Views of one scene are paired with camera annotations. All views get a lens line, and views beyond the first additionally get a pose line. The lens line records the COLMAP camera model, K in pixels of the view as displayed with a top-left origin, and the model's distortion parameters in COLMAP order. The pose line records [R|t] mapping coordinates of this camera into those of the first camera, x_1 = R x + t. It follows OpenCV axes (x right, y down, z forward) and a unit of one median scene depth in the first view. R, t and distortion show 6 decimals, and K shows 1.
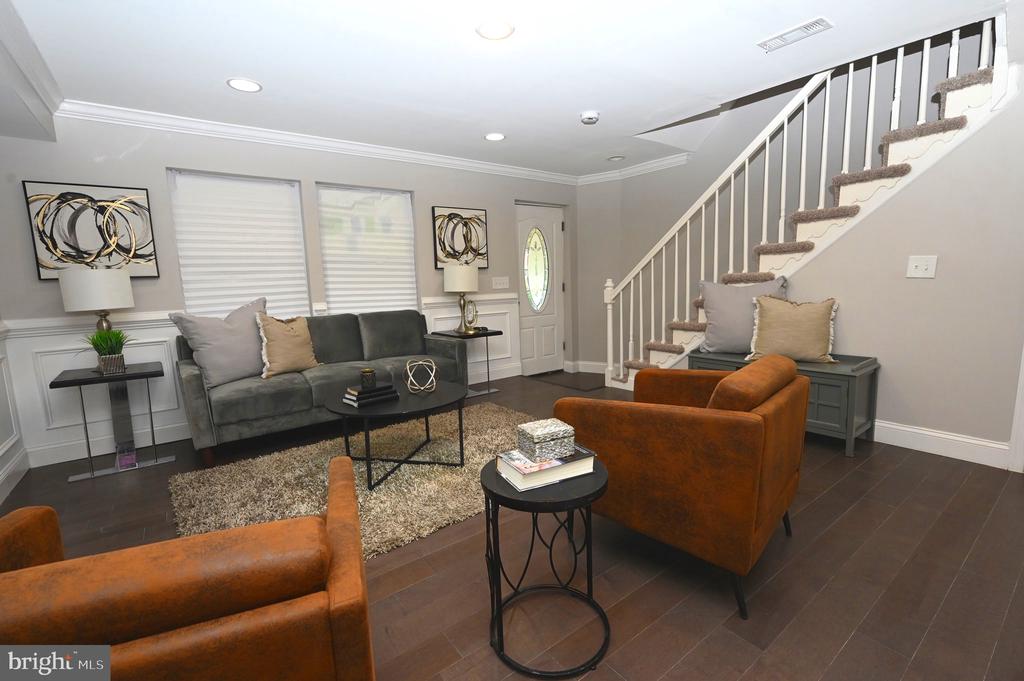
lens RADIAL K [[458.1, 0, 512.4], [0, 458.1, 340.4], [0, 0, 1]] dist [0.002466, -0.000211]
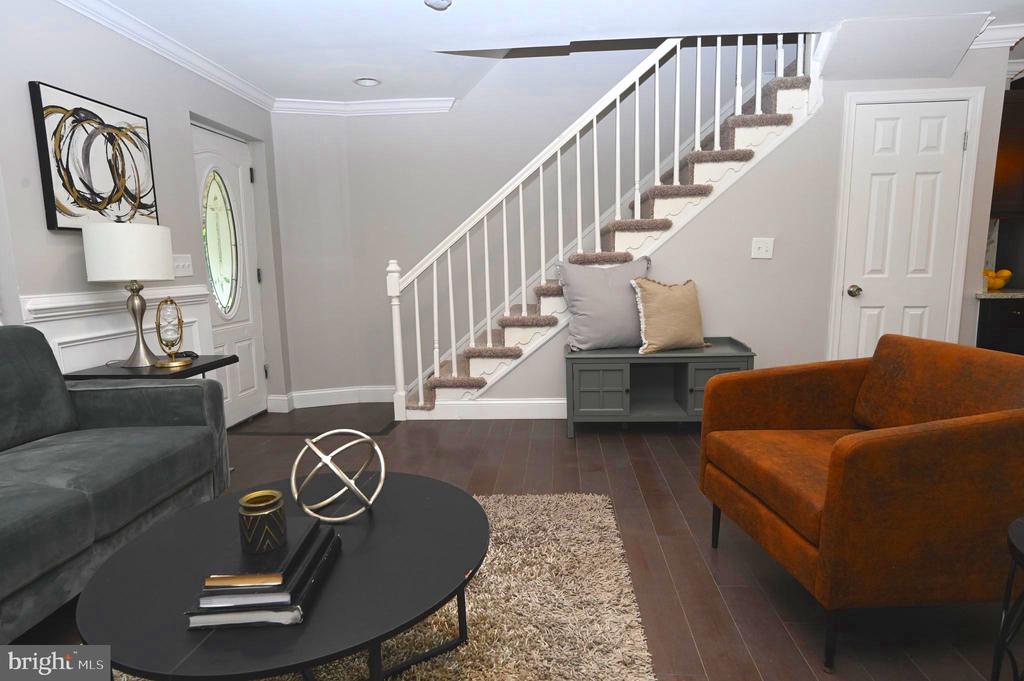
lens RADIAL K [[547.2, 0, 515.4], [0, 547.2, 341.8], [0, 0, 1]] dist [-0.004384, 0.000454]
pose [[0.666821, -0.089143, 0.739867, -0.301062], [0.098358, 0.994662, 0.031196, -0.025892], [-0.738699, 0.051970, 0.672029, 0.378071]]
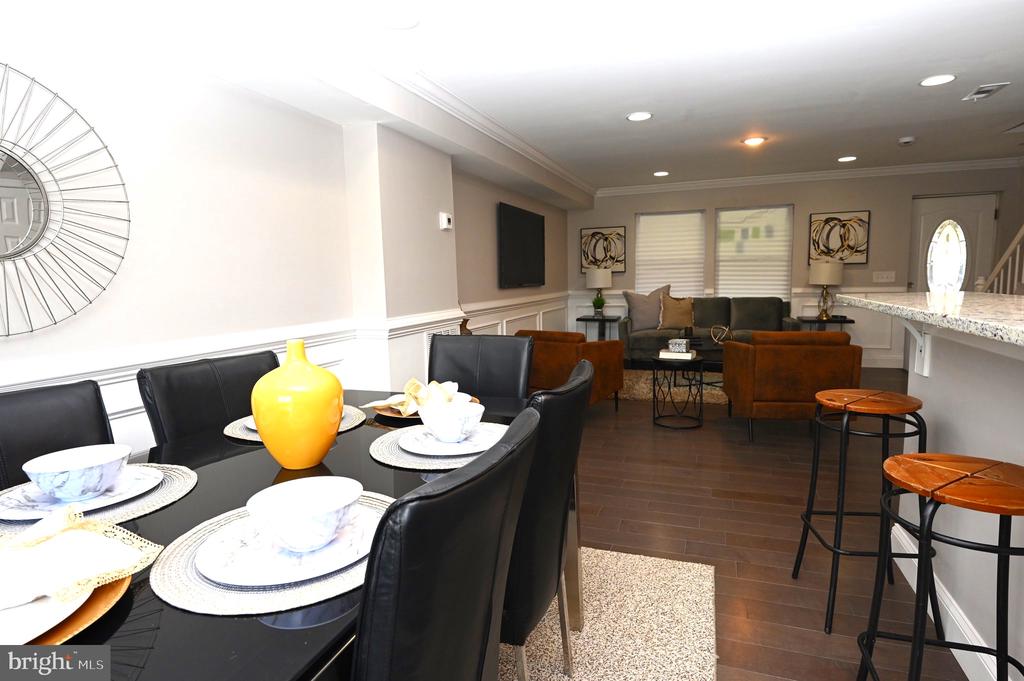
lens RADIAL K [[547.2, 0, 514.7], [0, 547.2, 337.6], [0, 0, 1]] dist [-0.004384, 0.000454]
pose [[0.552700, 0.116554, -0.825190, 0.702949], [-0.102401, 0.992166, 0.071552, 0.012736], [0.827065, 0.044953, 0.560305, -0.507939]]
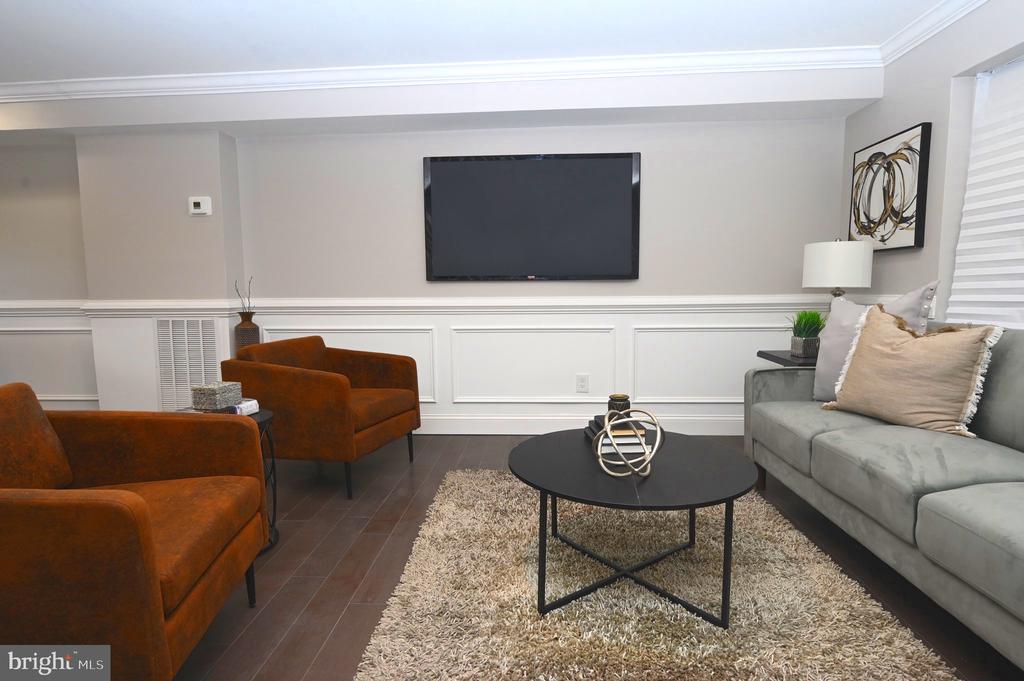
lens RADIAL K [[547.2, 0, 509.0], [0, 547.2, 342.4], [0, 0, 1]] dist [-0.004384, 0.000454]
pose [[-0.652620, 0.117801, -0.748471, 0.794312], [-0.068258, 0.974682, 0.212921, -0.186064], [0.754604, 0.190045, -0.628057, 1.283951]]
